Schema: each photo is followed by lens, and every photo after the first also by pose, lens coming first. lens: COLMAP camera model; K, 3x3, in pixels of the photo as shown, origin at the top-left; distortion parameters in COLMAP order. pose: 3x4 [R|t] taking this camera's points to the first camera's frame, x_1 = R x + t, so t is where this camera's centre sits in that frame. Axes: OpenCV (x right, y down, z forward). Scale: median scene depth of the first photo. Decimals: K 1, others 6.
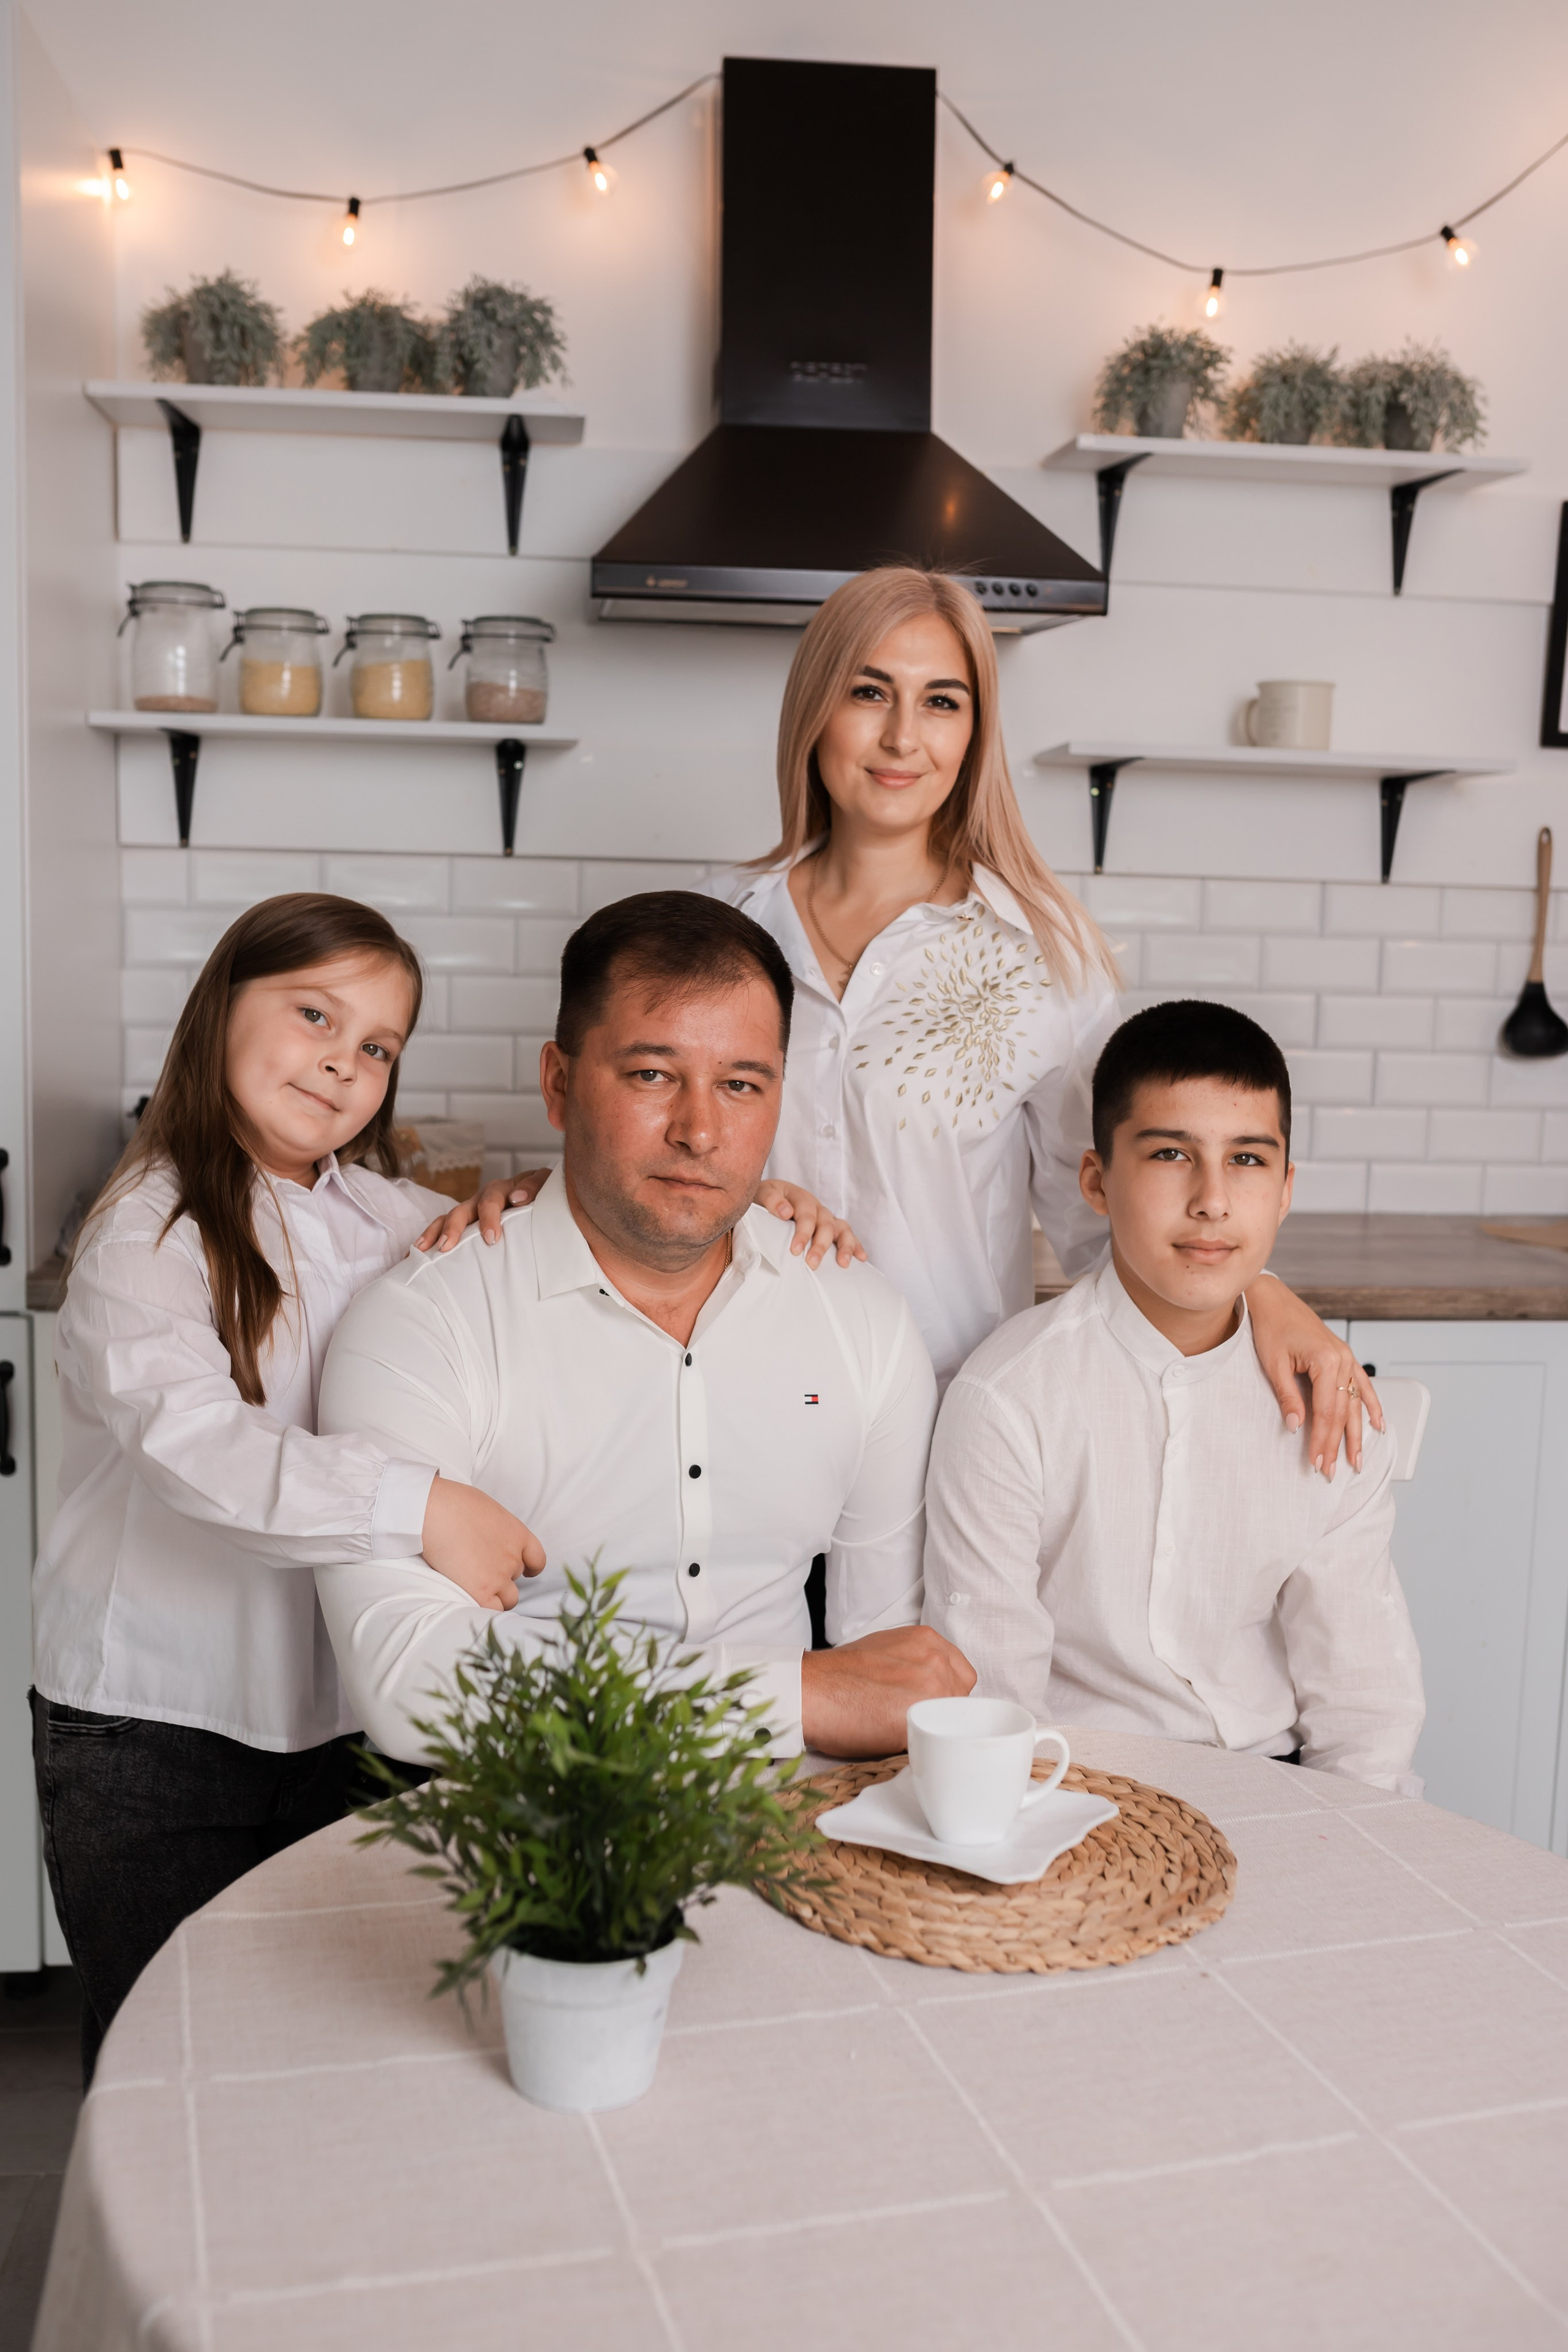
lens RADIAL K [[2260.9, 0, 784.0], [0, 2260.9, 1176.0], [0, 0, 1]] dist [0.002380, 0.005530]
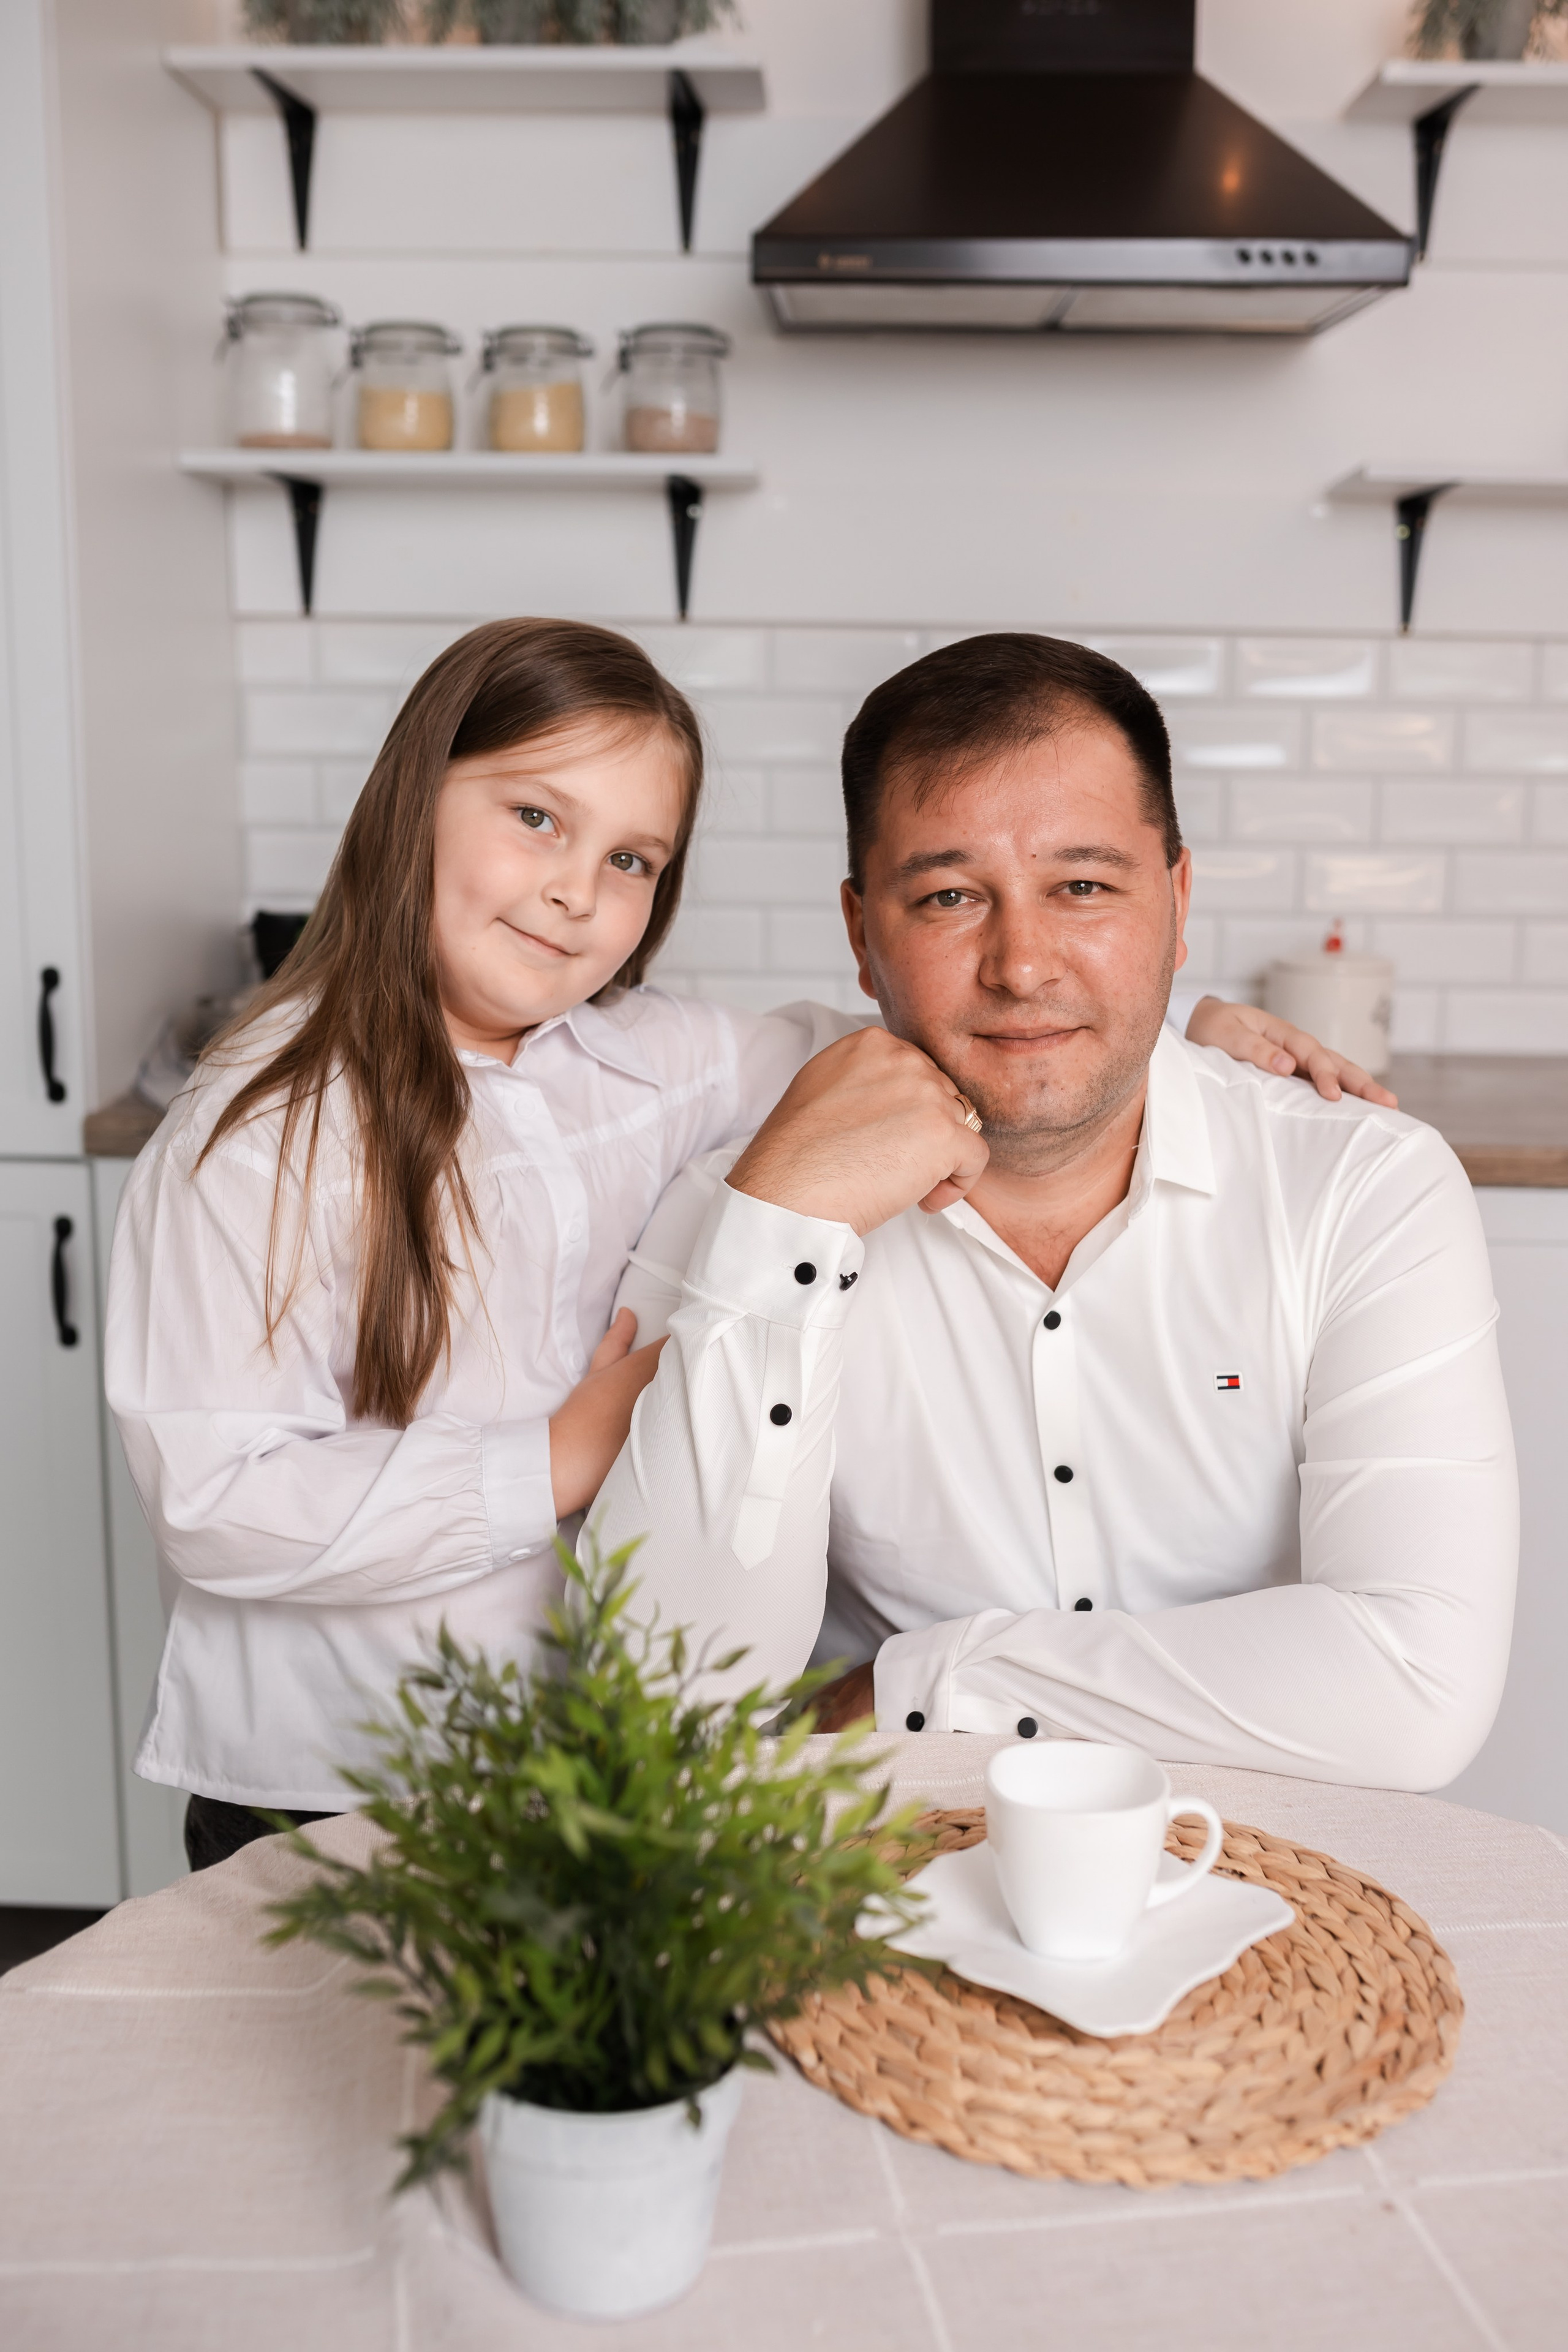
lens RADIAL K [[2351.6, 0, 791.7], [0, 2351.6, 1143.4], [0, 0, 1]] dist [-0.003868, 0.012481]
pose [[0.989657, 0.018042, -0.142318, 0.050623], [-0.010290, 0.998432, 0.055017, 0.003142], [0.143087, -0.052984, 0.988291, 0.149945]]
